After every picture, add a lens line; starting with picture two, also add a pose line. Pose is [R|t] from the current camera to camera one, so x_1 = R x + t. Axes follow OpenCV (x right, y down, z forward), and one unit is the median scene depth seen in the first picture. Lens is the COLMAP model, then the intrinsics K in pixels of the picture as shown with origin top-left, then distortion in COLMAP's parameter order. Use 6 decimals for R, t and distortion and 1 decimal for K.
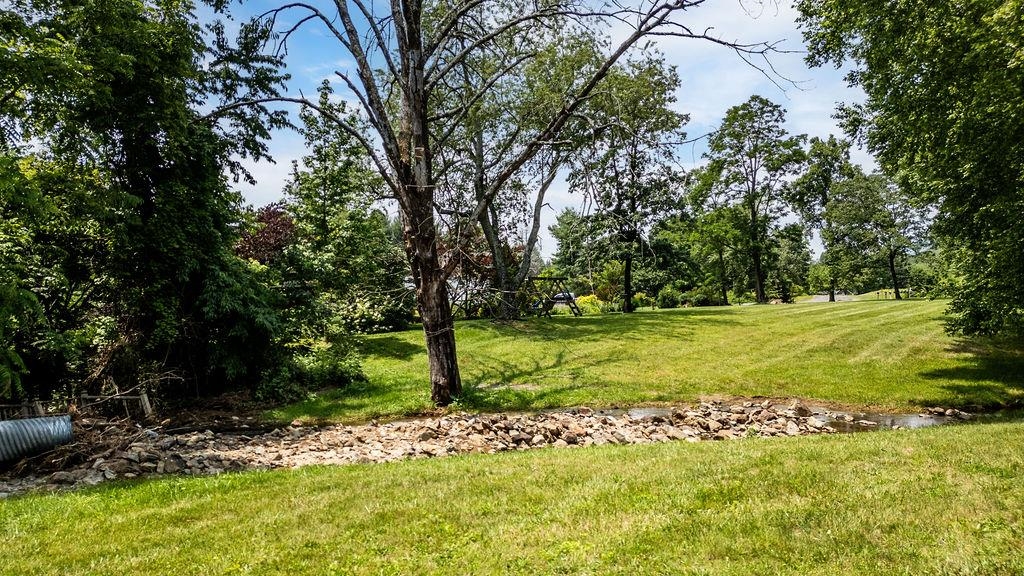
lens RADIAL K [[716.3, 0, 505.1], [0, 716.3, 289.9], [0, 0, 1]] dist [0.072215, -0.068924]
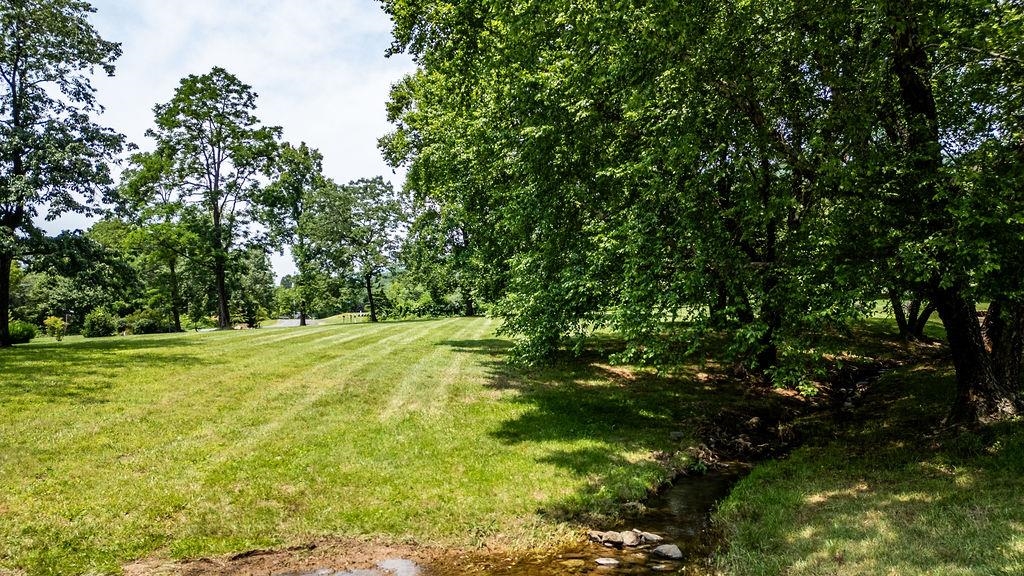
lens RADIAL K [[716.3, 0, 515.3], [0, 716.3, 290.5], [0, 0, 1]] dist [0.072215, -0.068924]
pose [[0.745029, 0.022847, 0.666641, 0.060050], [0.000168, 0.999407, -0.034440, 0.003950], [-0.667032, 0.025771, 0.744583, 0.190179]]
